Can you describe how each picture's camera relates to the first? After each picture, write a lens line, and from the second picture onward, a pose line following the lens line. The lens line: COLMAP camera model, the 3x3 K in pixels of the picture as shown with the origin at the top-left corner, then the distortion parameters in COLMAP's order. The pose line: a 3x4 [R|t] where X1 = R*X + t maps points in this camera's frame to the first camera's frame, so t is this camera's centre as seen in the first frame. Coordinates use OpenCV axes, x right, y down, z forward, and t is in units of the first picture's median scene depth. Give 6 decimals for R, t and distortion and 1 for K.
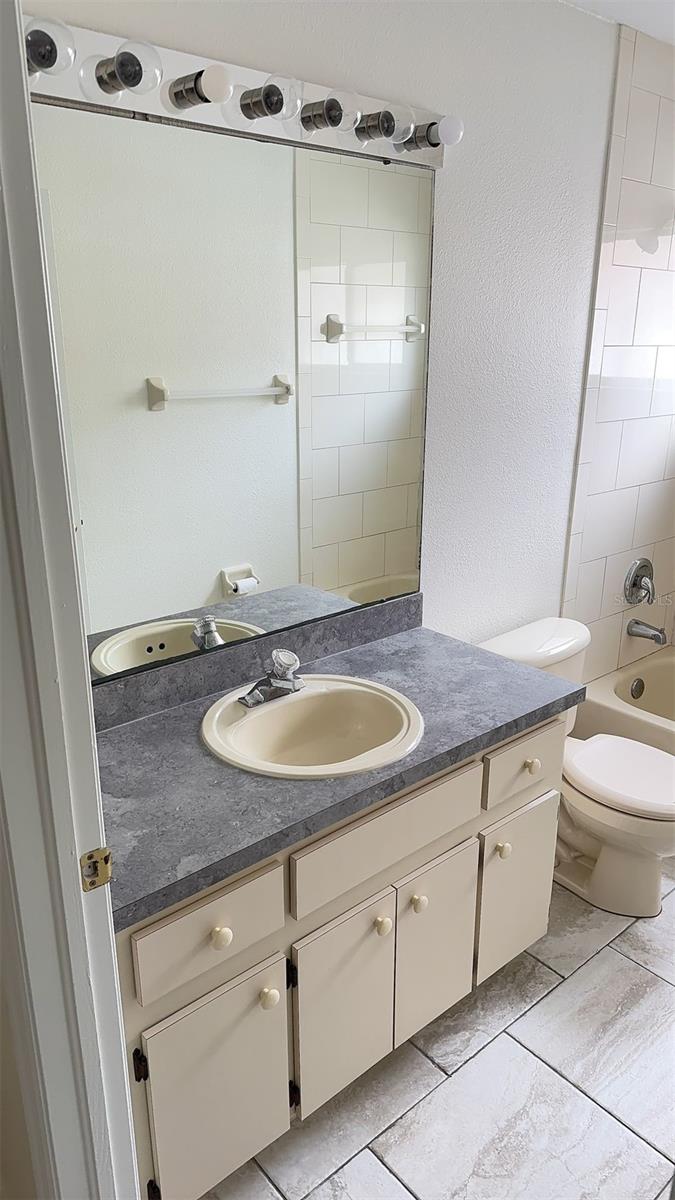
lens RADIAL K [[805.3, 0, 336.0], [0, 805.3, 601.0], [0, 0, 1]] dist [0.009810, -0.010326]
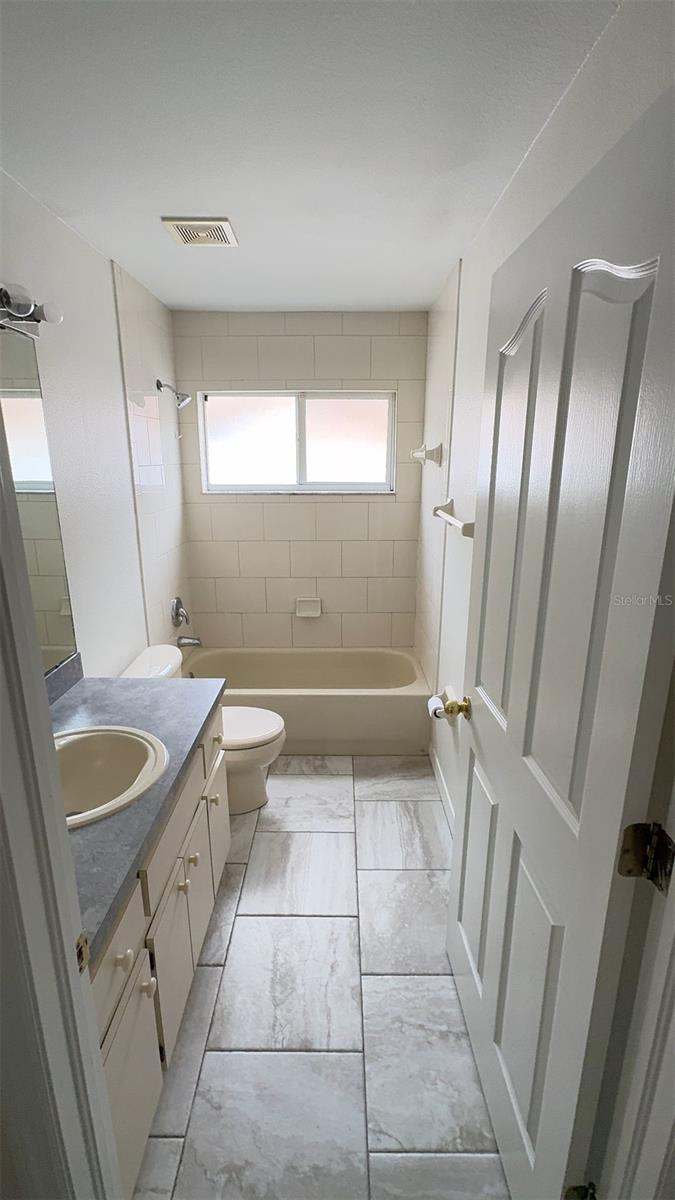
lens RADIAL K [[534.2, 0, 330.9], [0, 534.2, 597.4], [0, 0, 1]] dist [0.000203, 0.000435]
pose [[0.651030, -0.194787, 0.733634, -0.270585], [0.233238, 0.971089, 0.050857, -0.050448], [-0.722330, 0.138002, 0.677639, 0.105394]]
